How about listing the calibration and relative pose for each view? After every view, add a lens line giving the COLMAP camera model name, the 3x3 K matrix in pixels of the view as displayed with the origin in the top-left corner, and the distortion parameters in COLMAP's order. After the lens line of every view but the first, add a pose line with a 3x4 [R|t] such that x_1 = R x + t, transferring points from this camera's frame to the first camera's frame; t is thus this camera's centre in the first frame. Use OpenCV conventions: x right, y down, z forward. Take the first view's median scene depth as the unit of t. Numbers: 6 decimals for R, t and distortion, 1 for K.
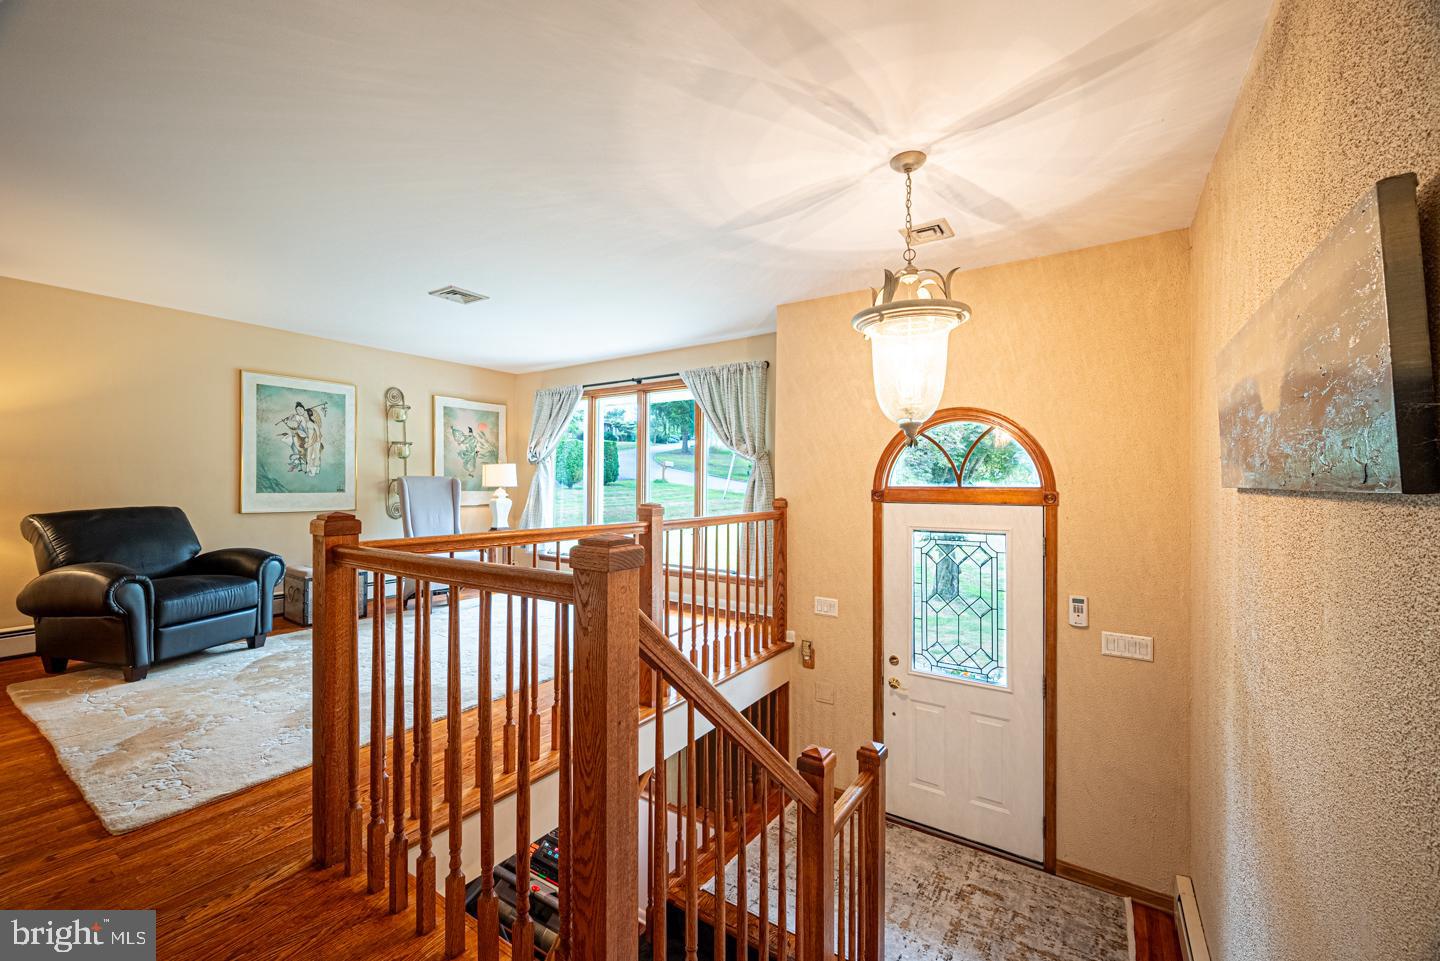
lens RADIAL K [[565.9, 0, 719.6], [0, 565.9, 480.4], [0, 0, 1]] dist [-0.001501, 0.000458]
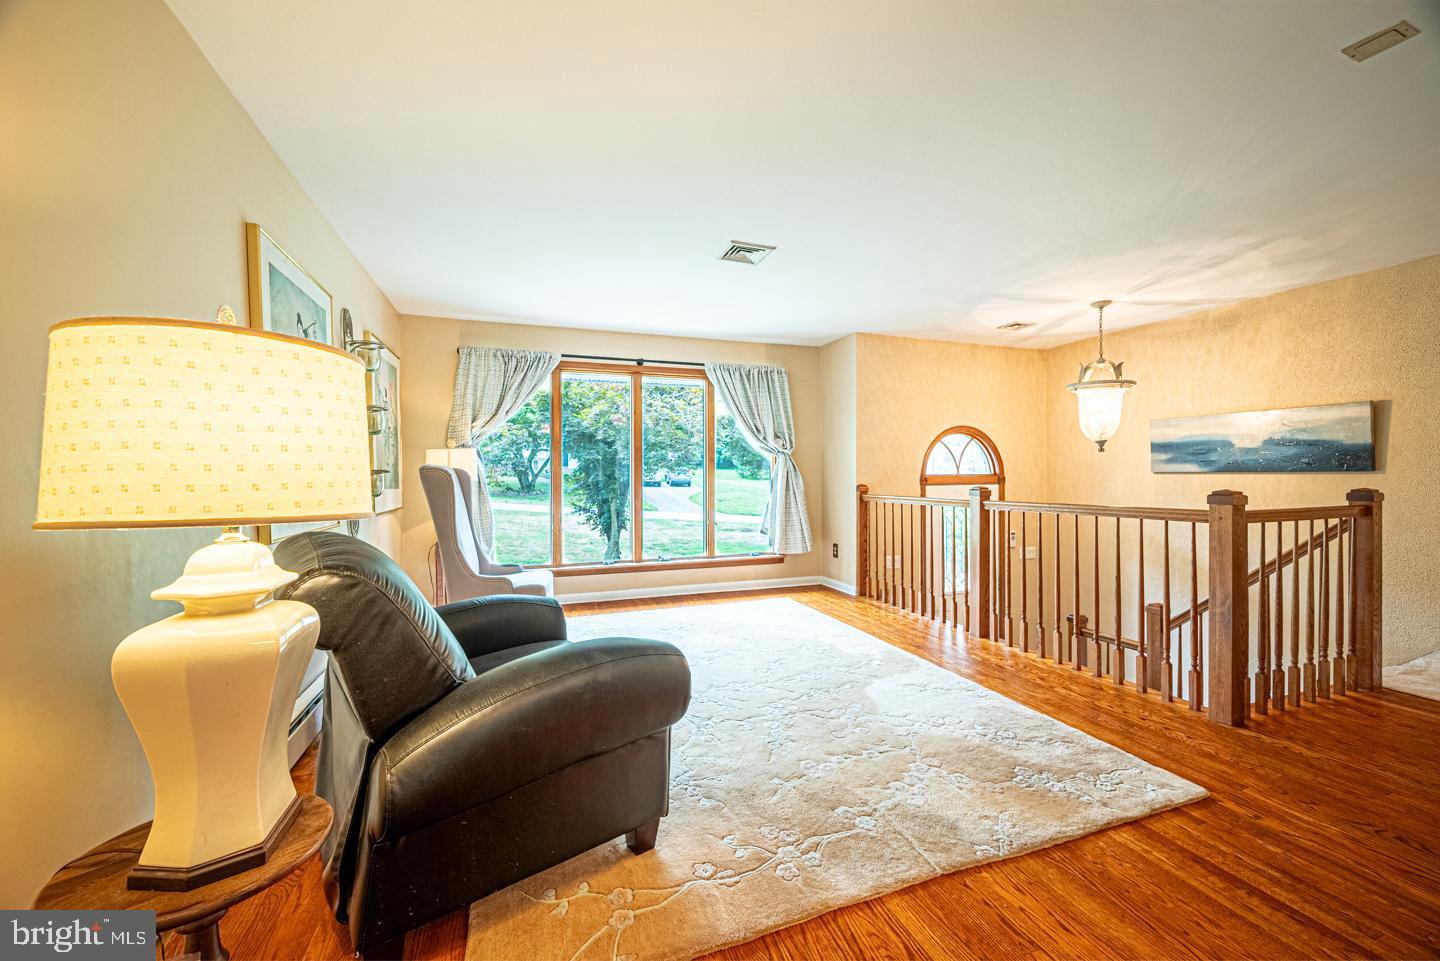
lens RADIAL K [[565.9, 0, 717.8], [0, 565.9, 478.3], [0, 0, 1]] dist [-0.001501, 0.000458]
pose [[0.602628, -0.011611, 0.797938, -1.357089], [0.004286, 0.999927, 0.011314, 0.002537], [-0.798011, -0.003398, 0.602633, 0.599060]]
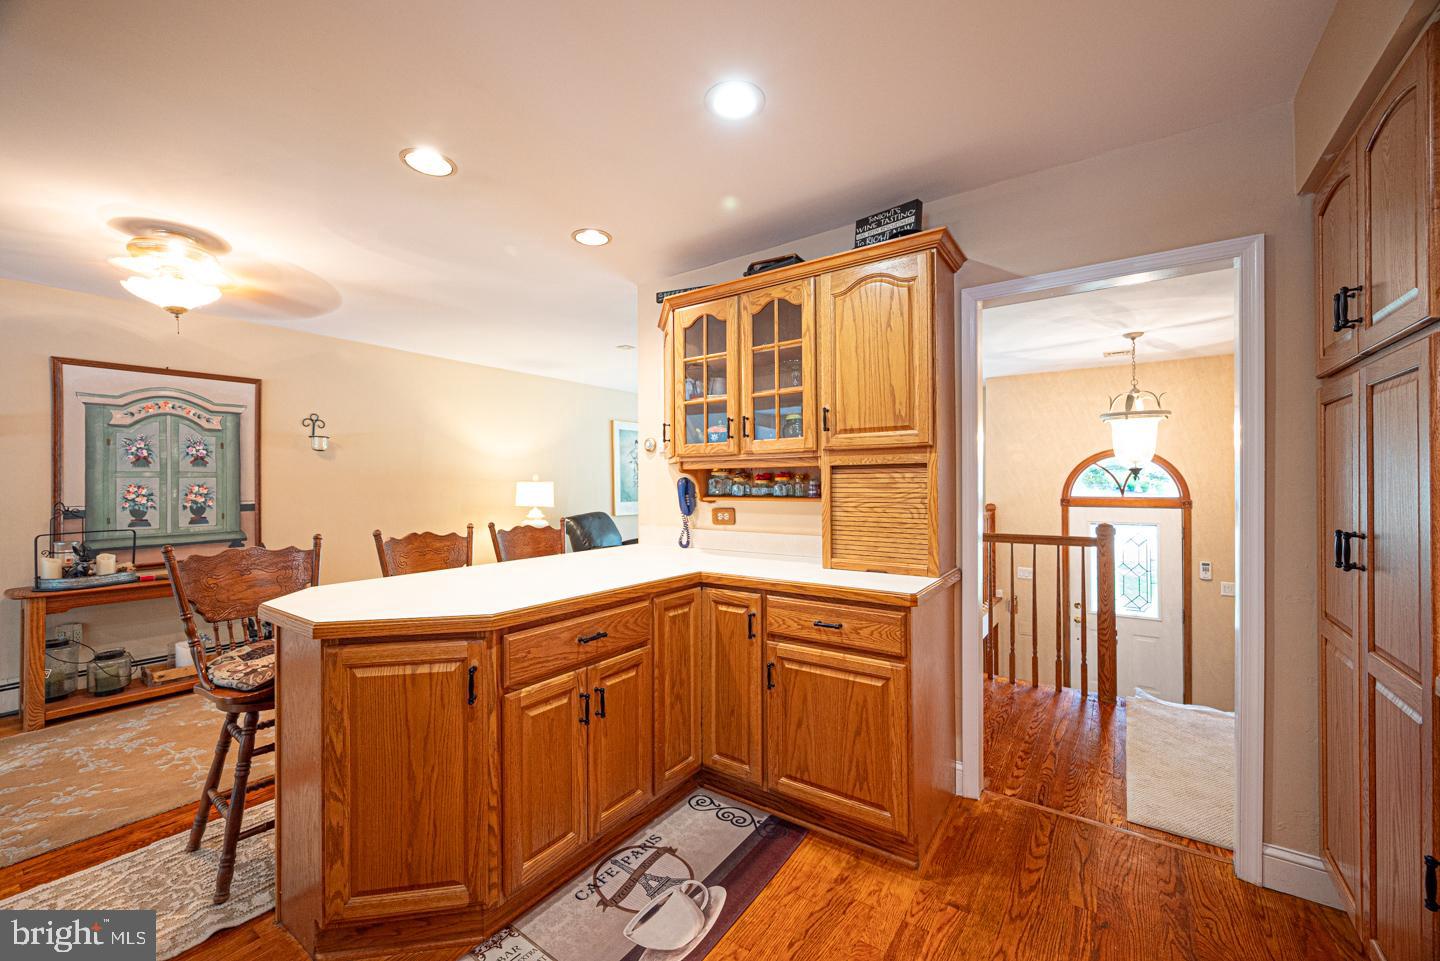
lens RADIAL K [[565.9, 0, 719.3], [0, 565.9, 478.9], [0, 0, 1]] dist [-0.001501, 0.000458]
pose [[0.999302, -0.009195, -0.036204, -0.701680], [0.009271, 0.999955, 0.001930, -0.055438], [0.036185, -0.002264, 0.999343, -0.688973]]
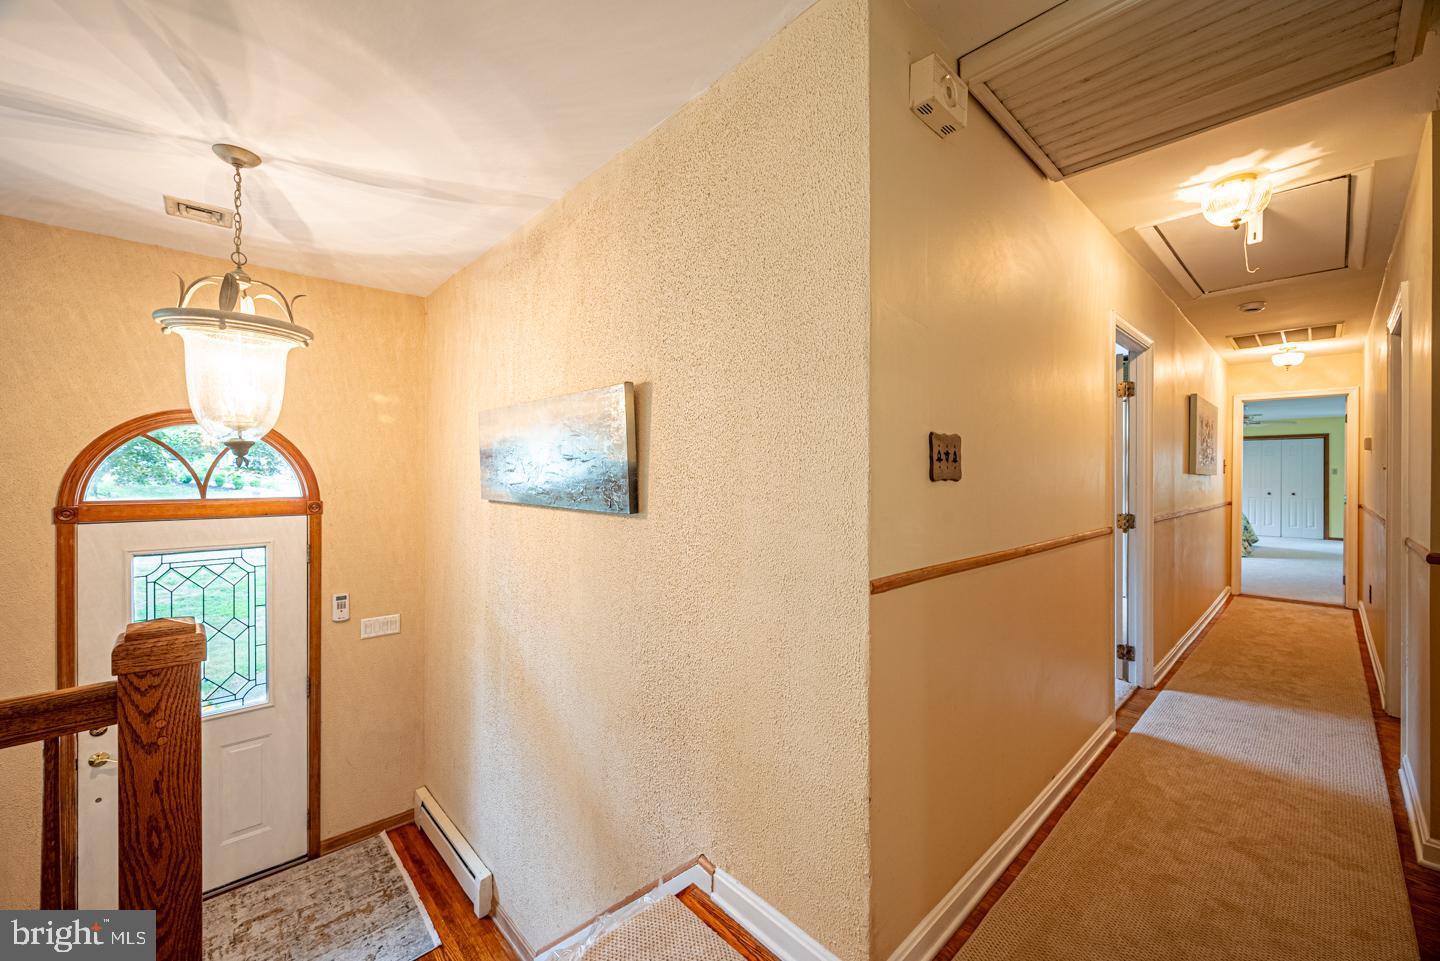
lens RADIAL K [[565.9, 0, 717.5], [0, 565.9, 476.9], [0, 0, 1]] dist [-0.001501, 0.000458]
pose [[0.236582, -0.007158, 0.971585, -0.253692], [-0.007268, 0.999932, 0.009137, -0.038716], [-0.971584, -0.009223, 0.236513, 0.014992]]
